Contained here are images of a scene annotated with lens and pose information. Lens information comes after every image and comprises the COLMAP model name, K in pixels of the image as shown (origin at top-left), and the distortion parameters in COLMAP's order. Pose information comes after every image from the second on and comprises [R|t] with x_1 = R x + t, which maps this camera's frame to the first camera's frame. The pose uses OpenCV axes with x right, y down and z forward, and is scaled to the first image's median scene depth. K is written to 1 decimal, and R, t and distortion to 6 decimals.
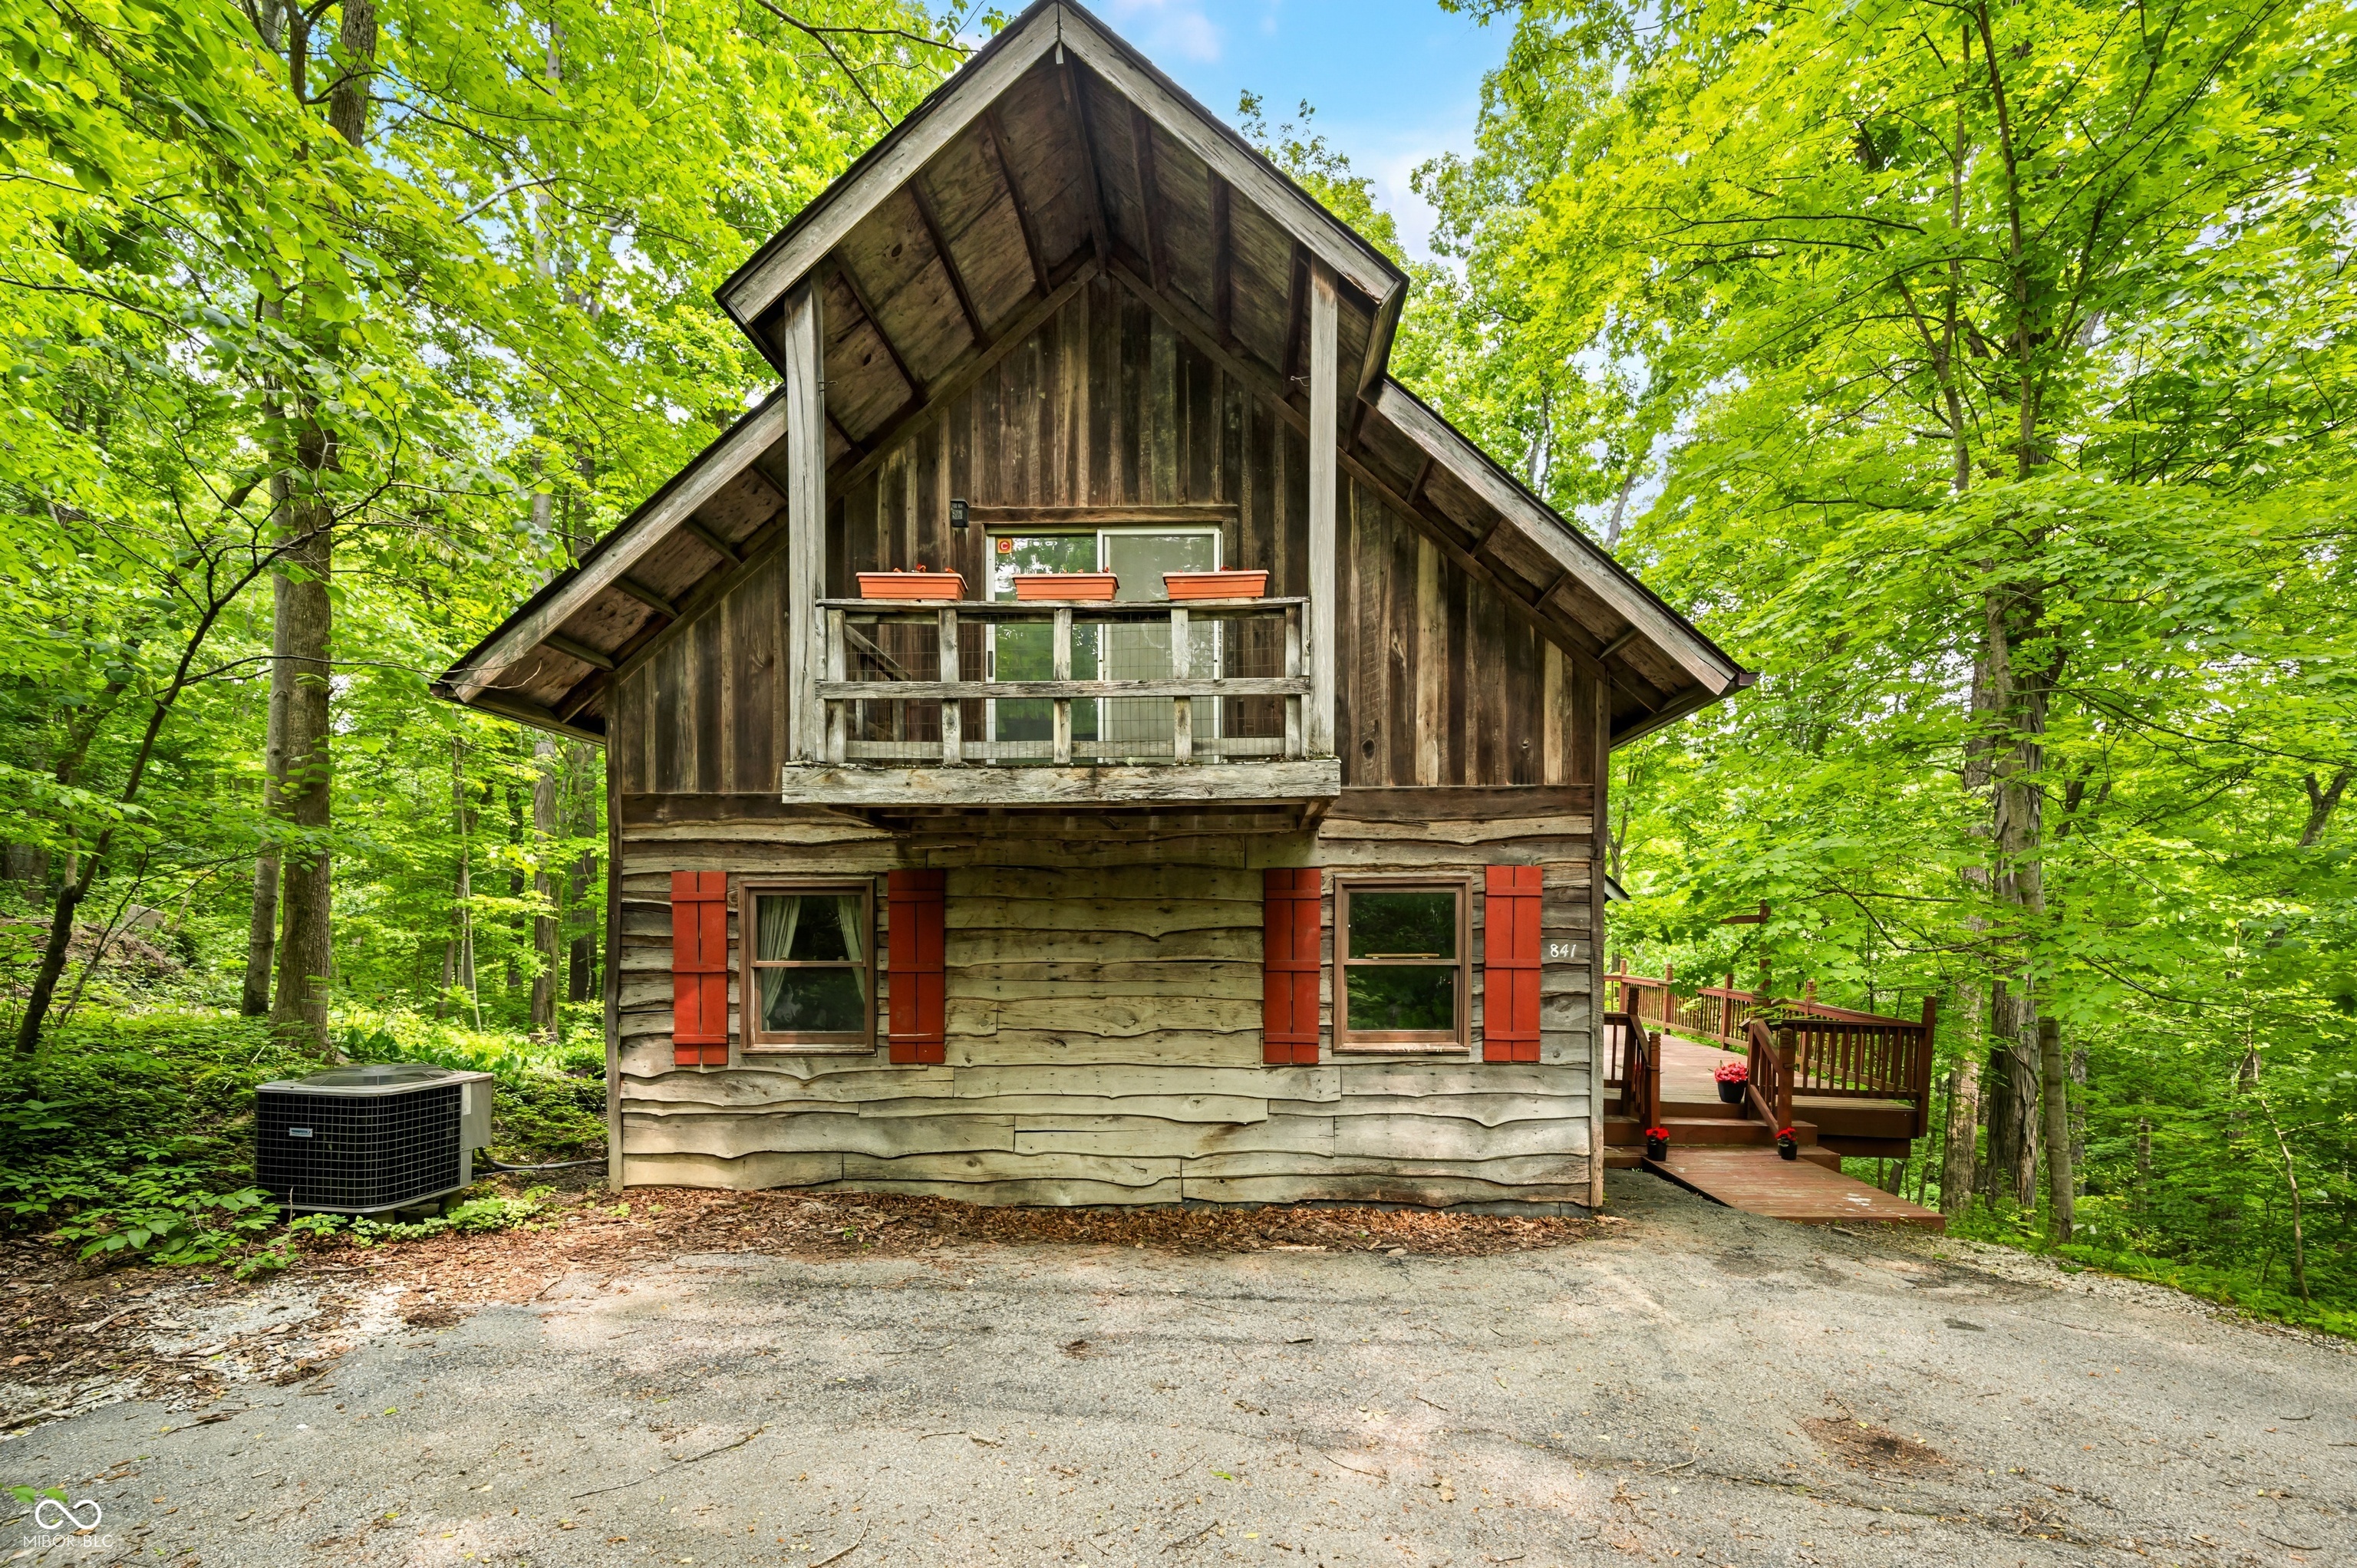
lens RADIAL K [[954.7, 0, 1179.9], [0, 954.7, 911.6], [0, 0, 1]] dist [-0.001583, -0.000172]
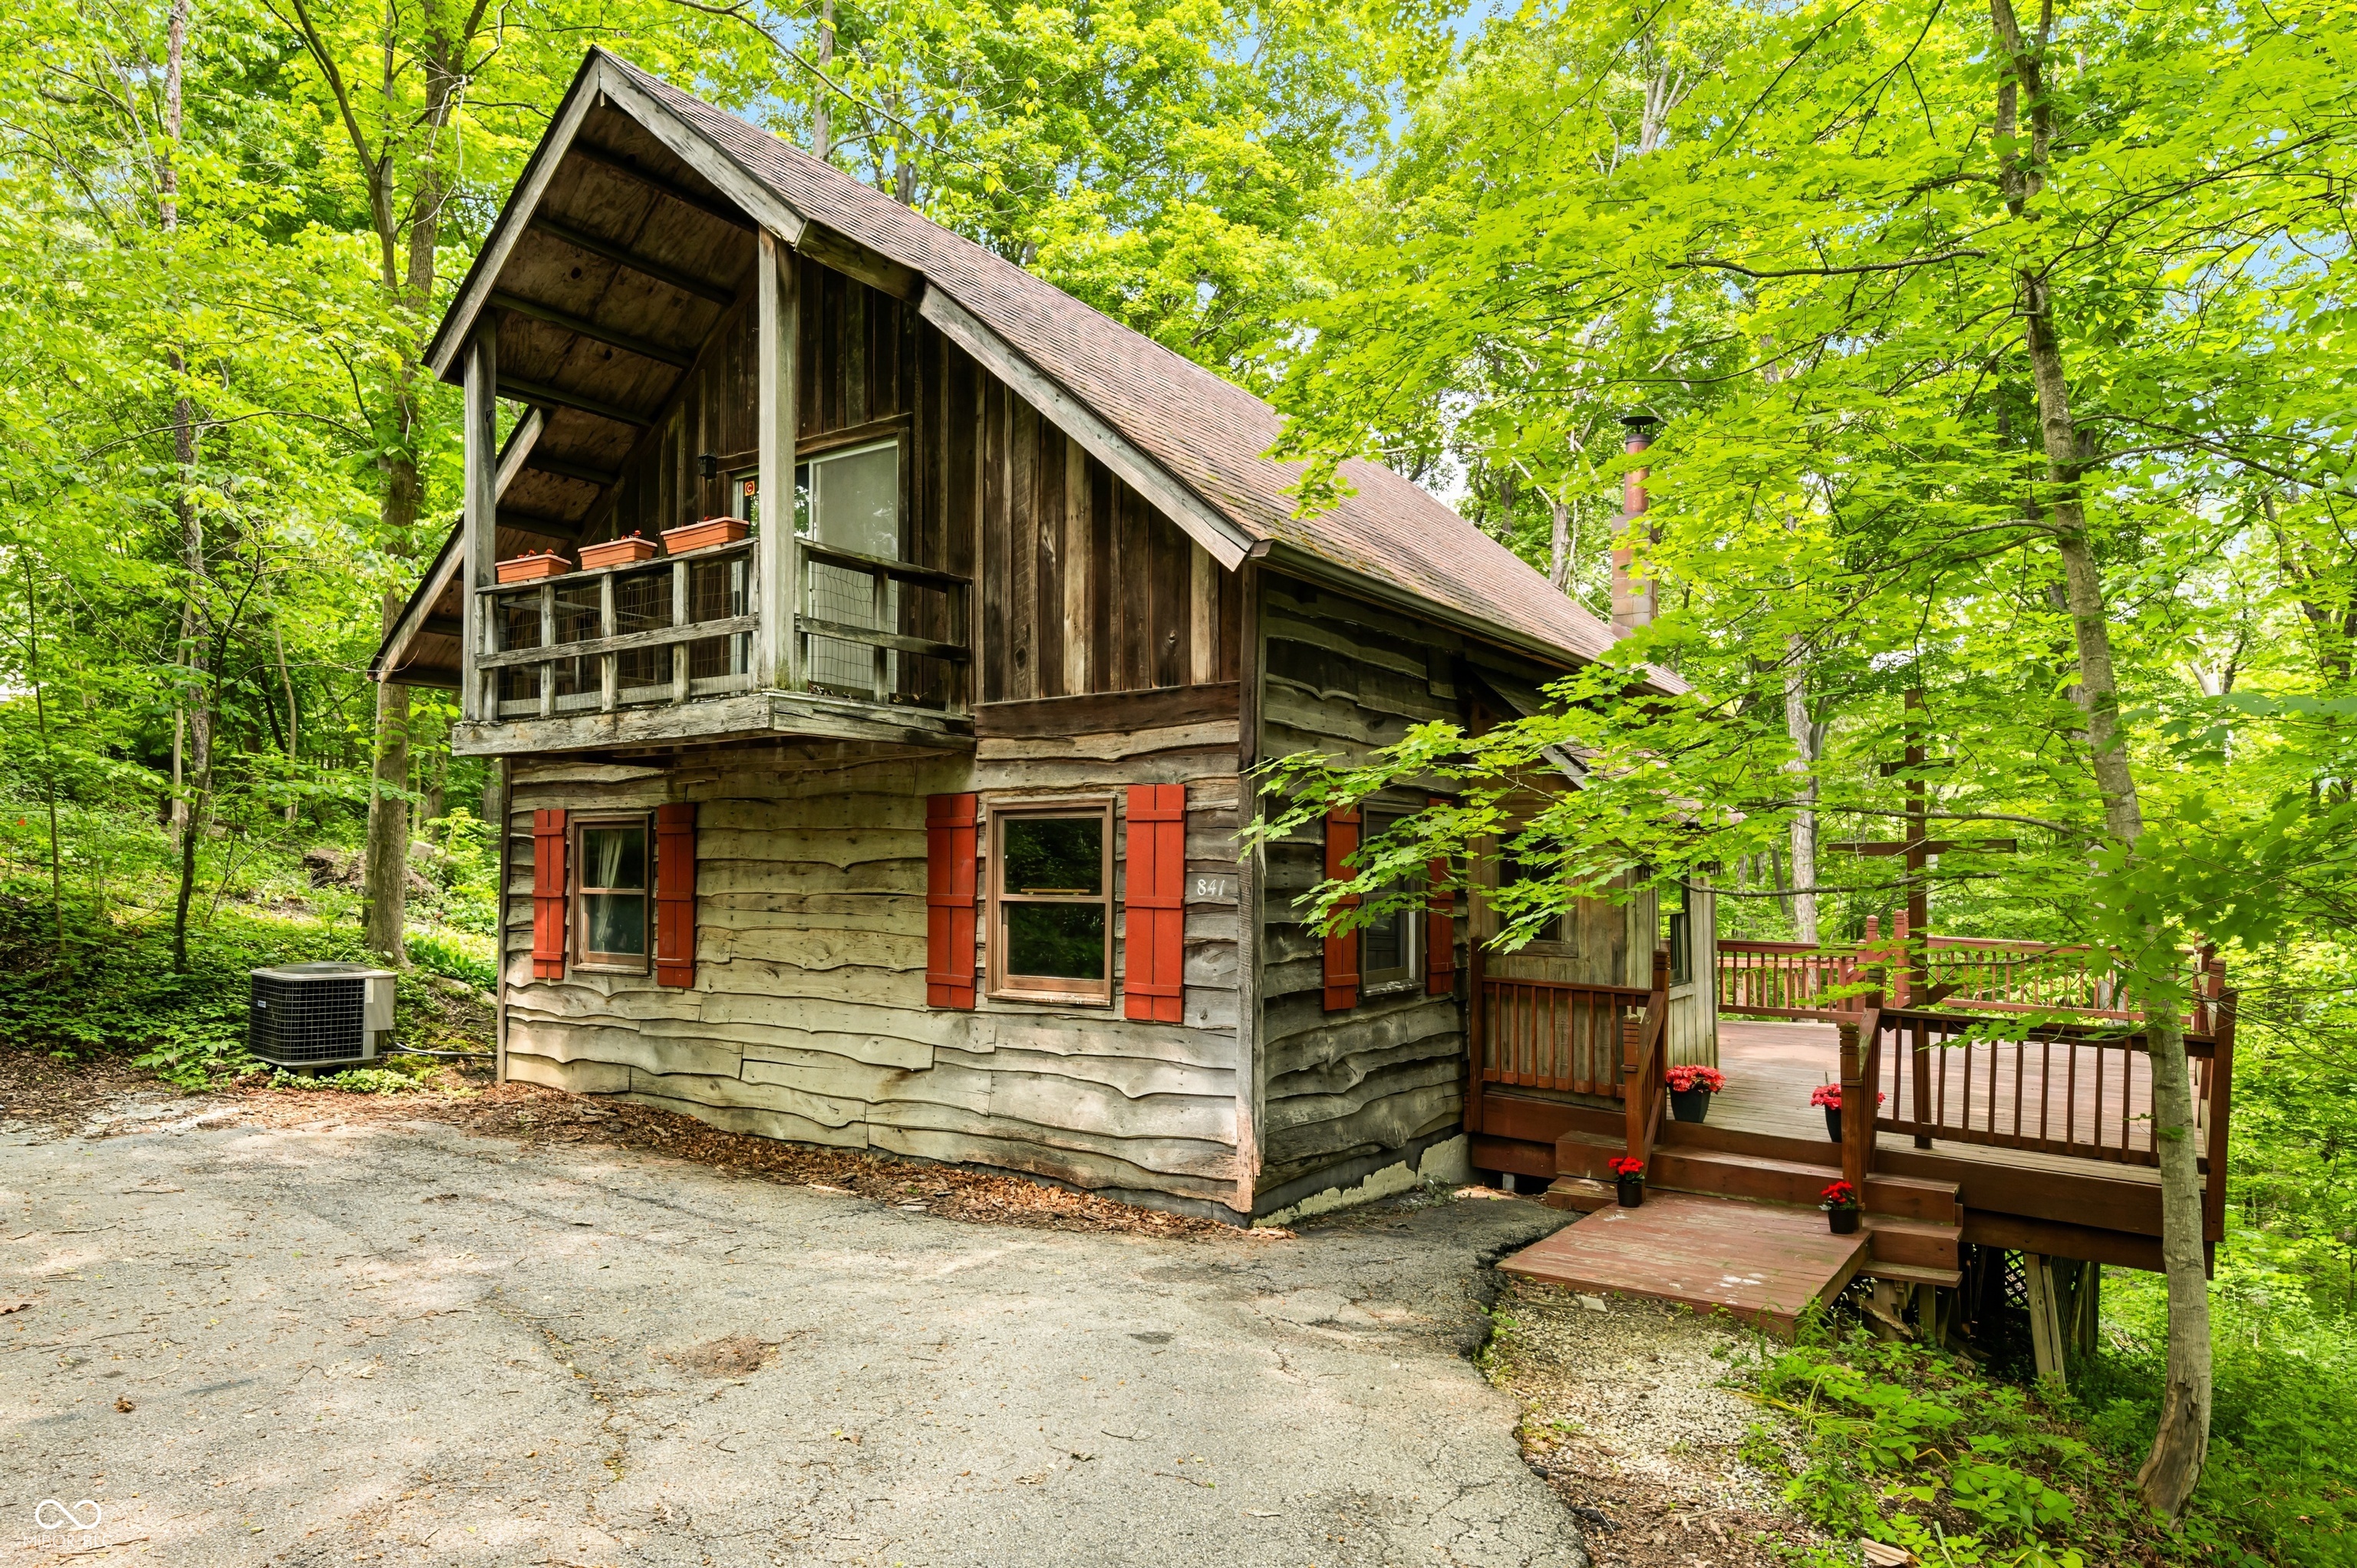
lens RADIAL K [[1397.9, 0, 1178.5], [0, 1397.9, 784.0], [0, 0, 1]] dist [0.001938, 0.000242]
pose [[0.844959, -0.027846, -0.534106, 1.019046], [0.004868, 0.999003, -0.044384, 0.005713], [0.534810, 0.034902, 0.844251, -0.019378]]
